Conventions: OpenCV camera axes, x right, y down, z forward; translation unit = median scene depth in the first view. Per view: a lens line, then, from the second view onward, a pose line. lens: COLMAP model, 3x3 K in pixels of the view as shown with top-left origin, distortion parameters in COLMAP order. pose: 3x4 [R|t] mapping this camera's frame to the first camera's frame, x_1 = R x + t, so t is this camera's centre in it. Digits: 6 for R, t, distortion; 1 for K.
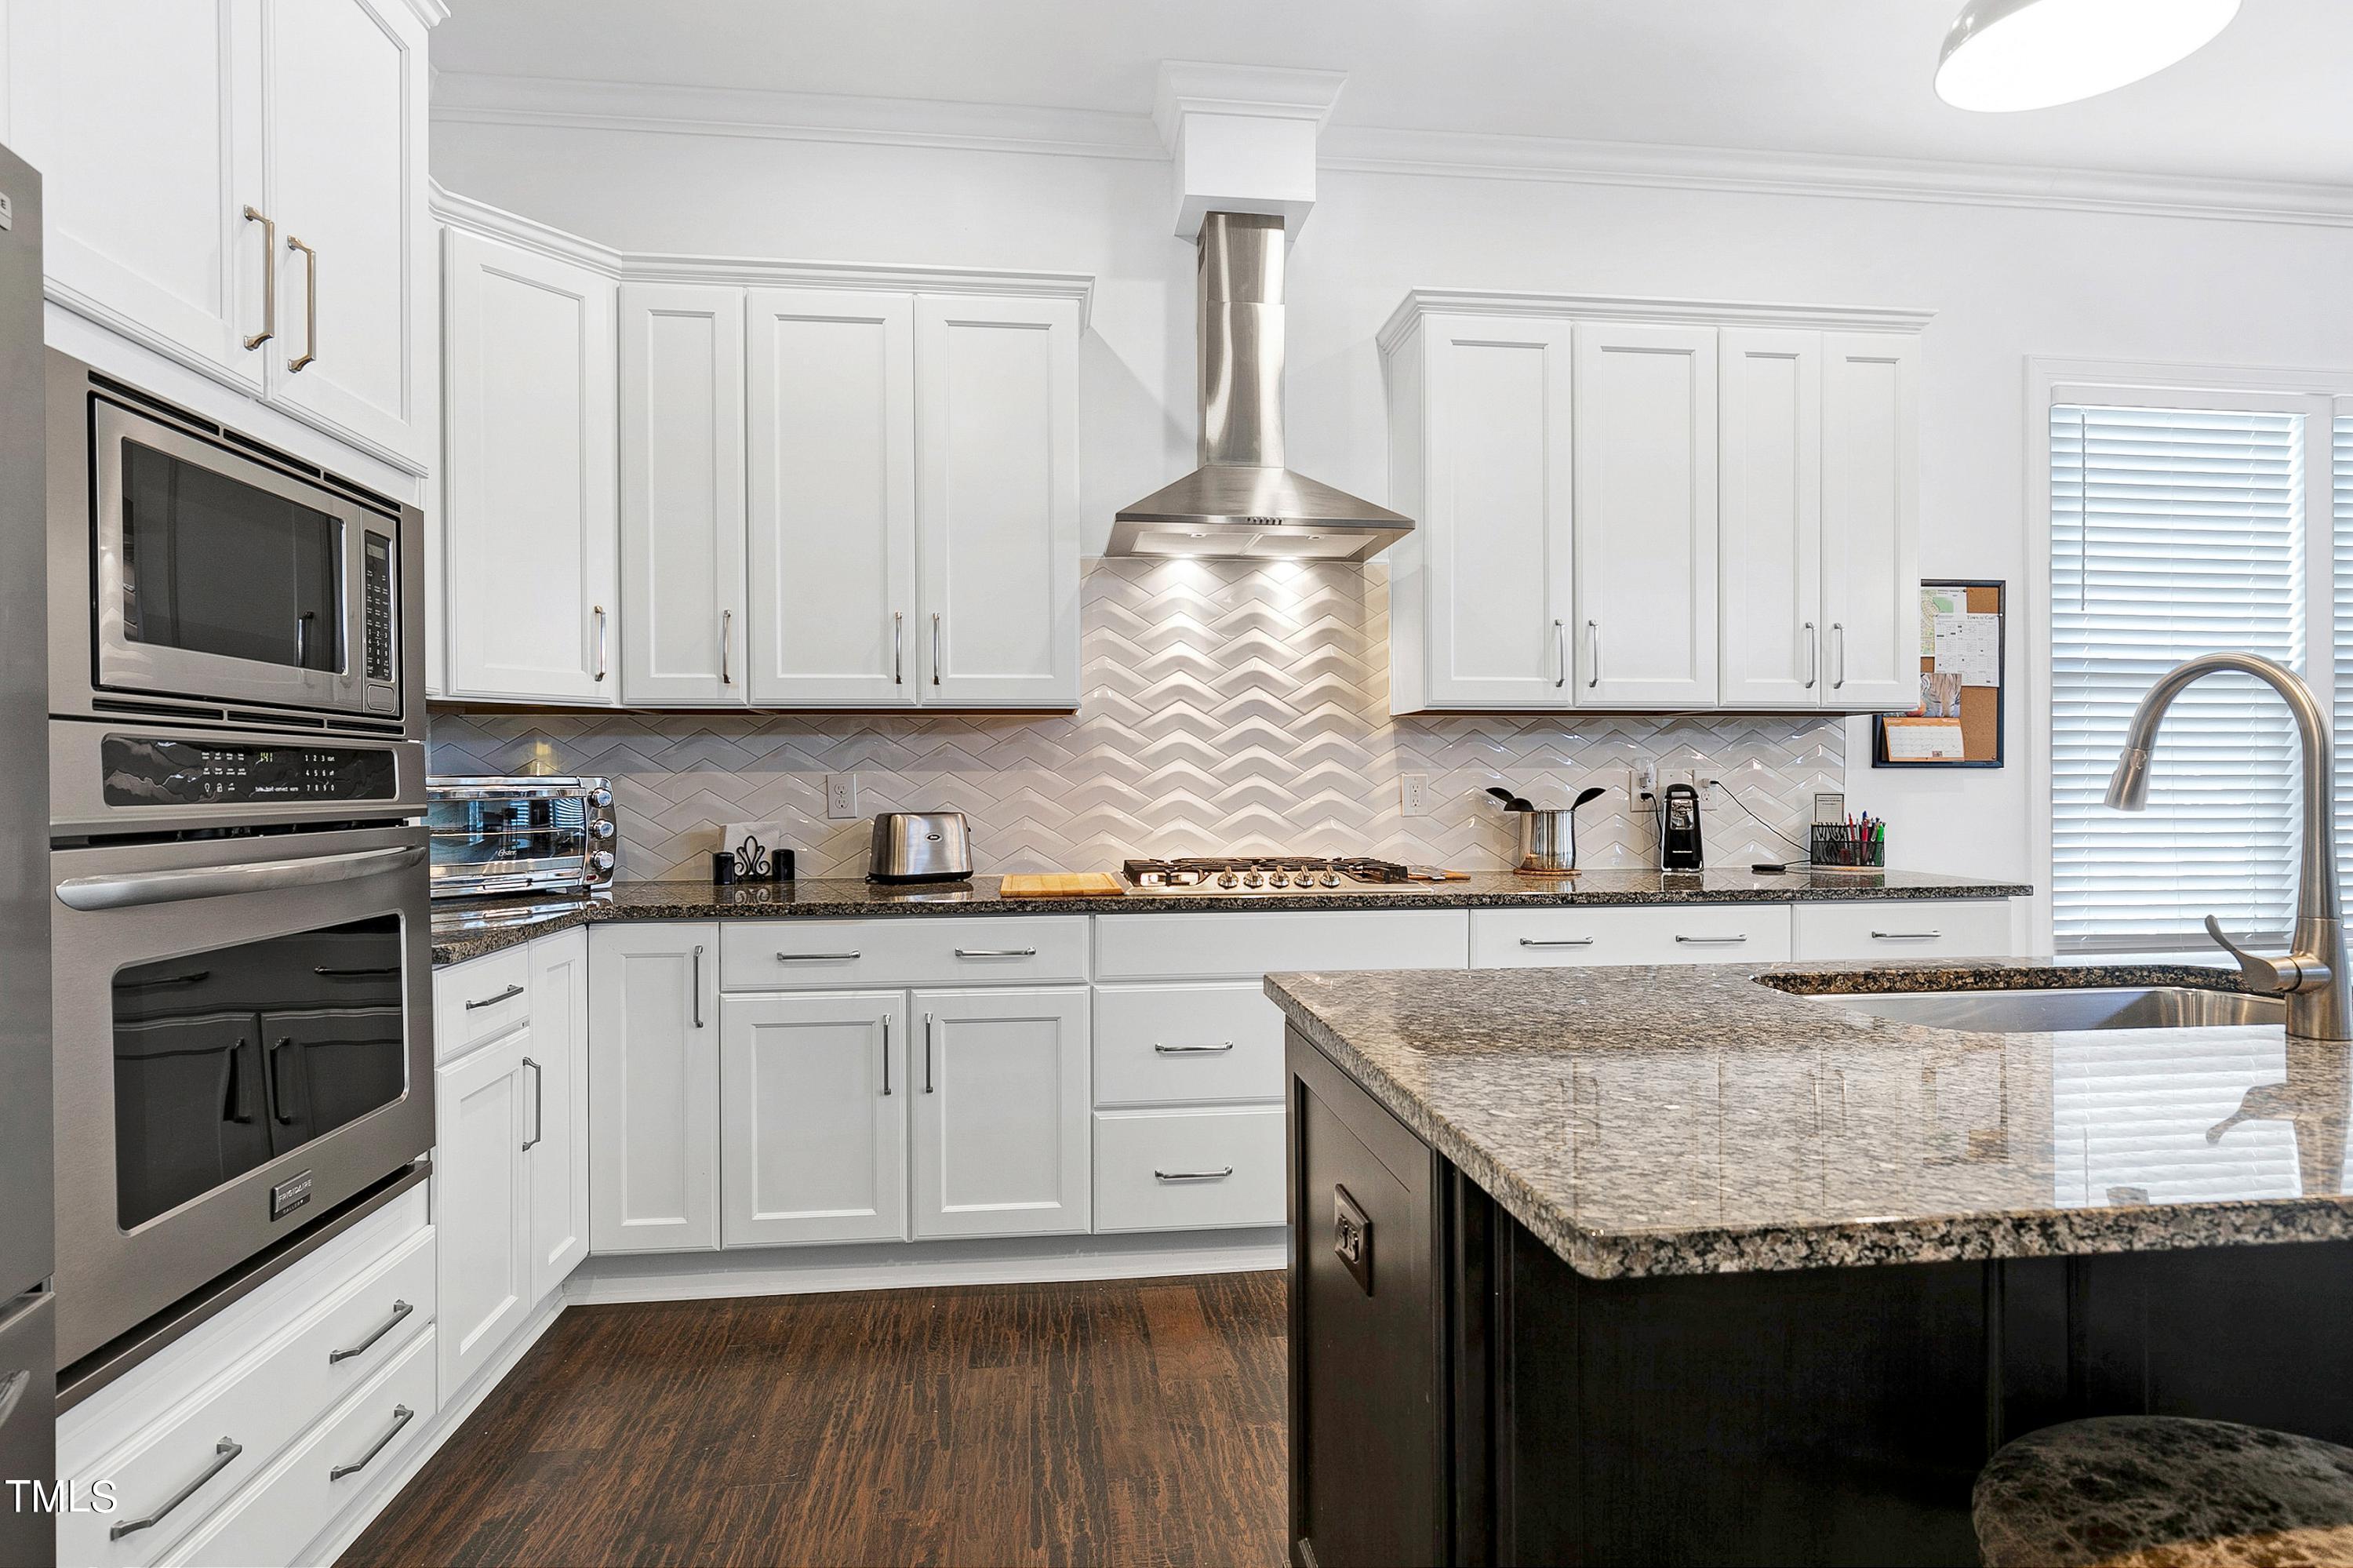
lens RADIAL K [[1197.8, 0, 1175.4], [0, 1197.8, 781.9], [0, 0, 1]] dist [-0.000273, -0.003461]
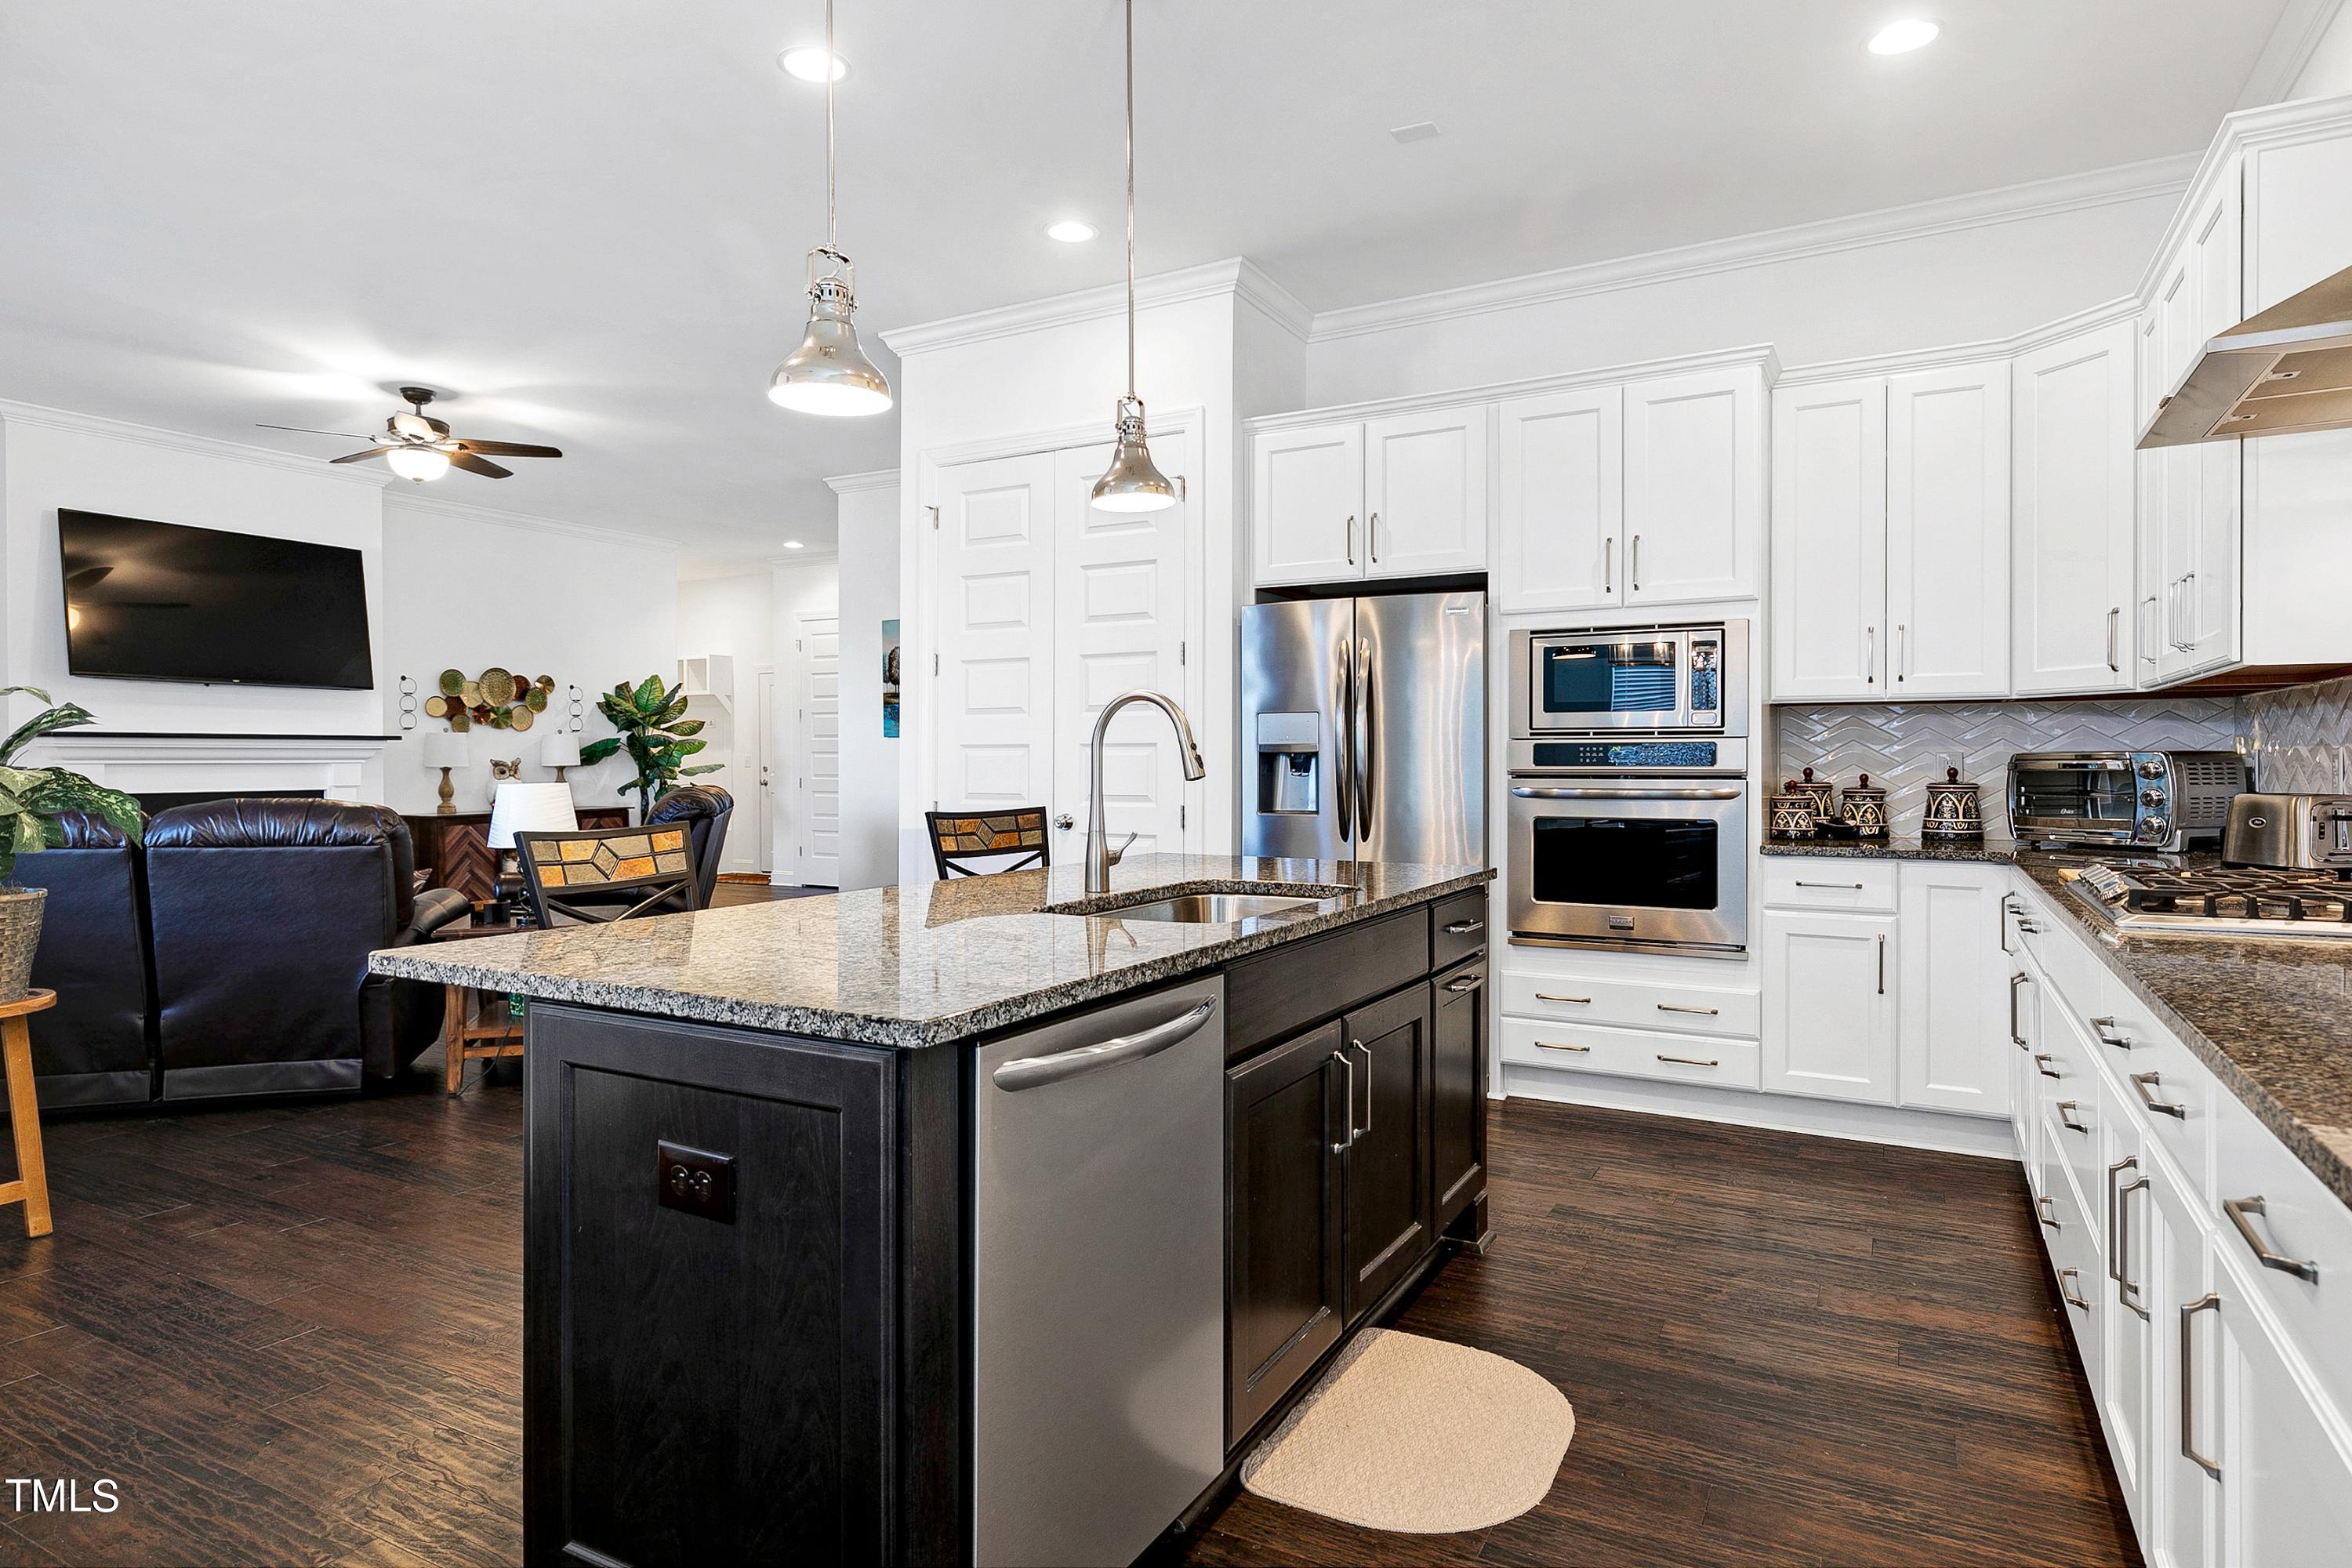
lens RADIAL K [[1312.4, 0, 1164.2], [0, 1312.4, 763.7], [0, 0, 1]] dist [0.001455, -0.002508]
pose [[-0.581313, 0.007650, -0.813644, 1.002877], [0.005063, 0.999970, 0.005784, -0.004828], [0.813664, -0.000757, -0.581335, 0.889168]]
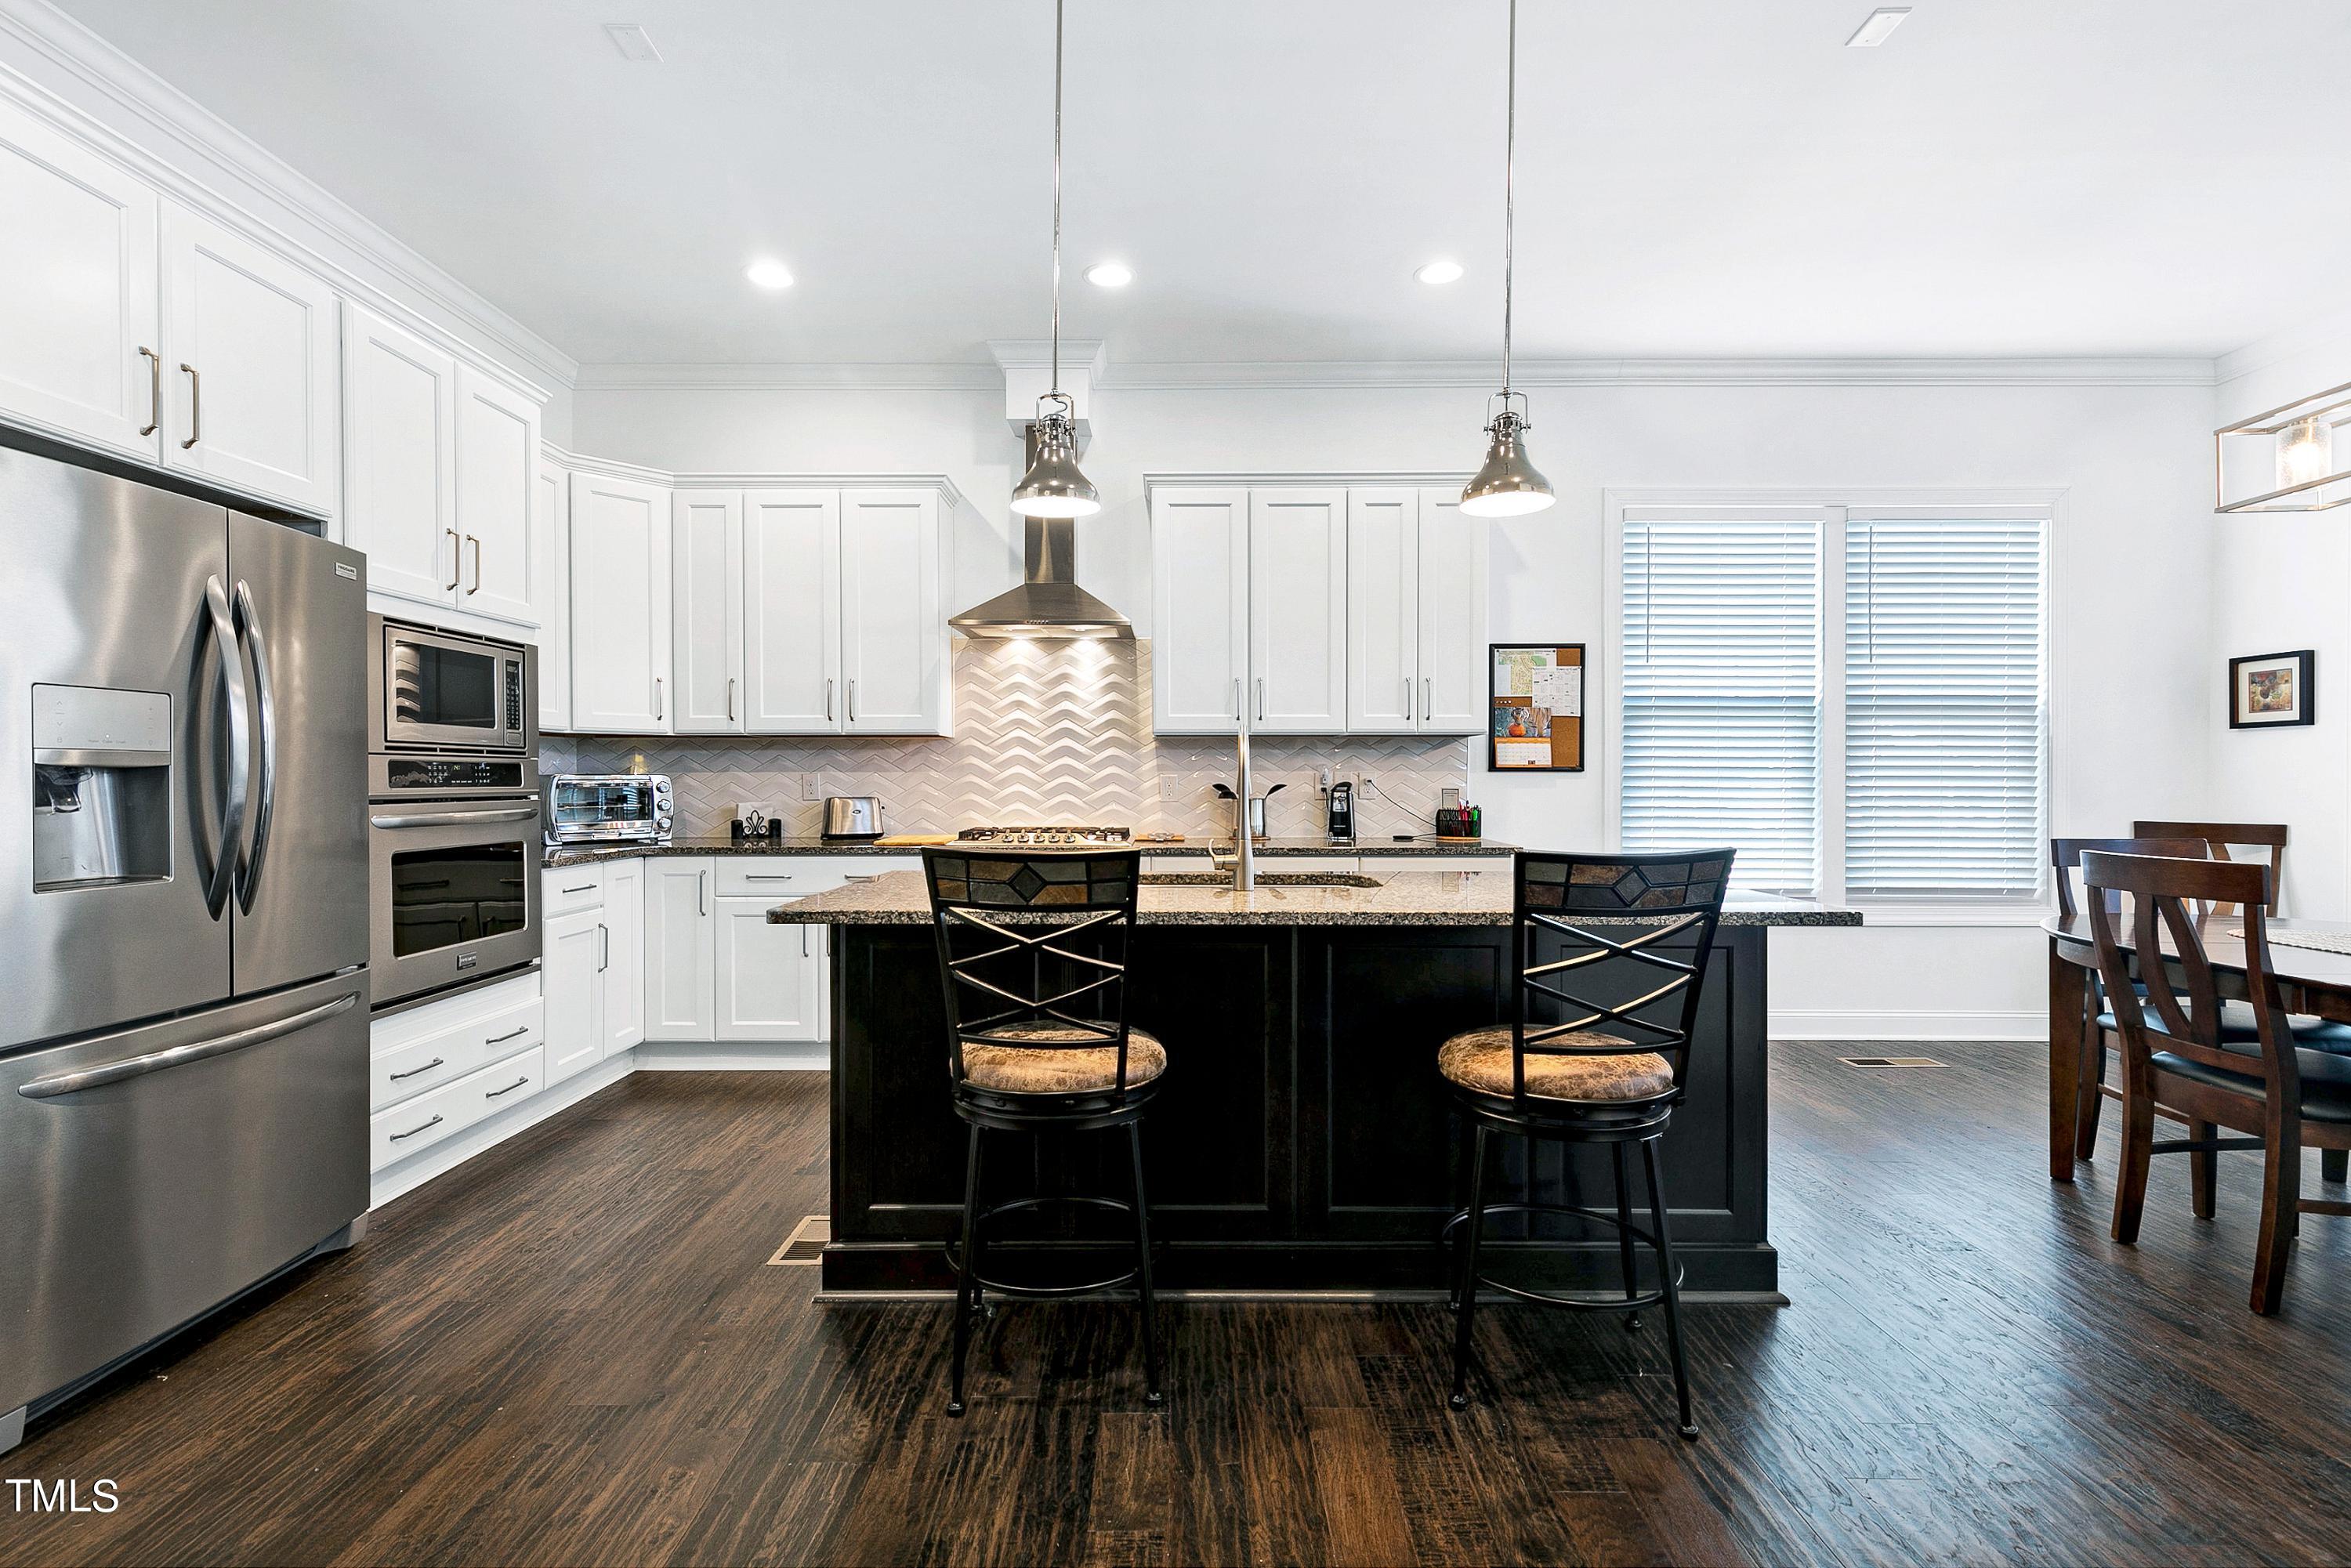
lens RADIAL K [[1072.7, 0, 1169.7], [0, 1072.7, 780.3], [0, 0, 1]] dist [0.006355, -0.002620]
pose [[0.992553, 0.004154, -0.121739, 0.403297], [-0.003852, 0.999989, 0.002717, -0.003486], [0.121749, -0.002227, 0.992558, -0.418259]]
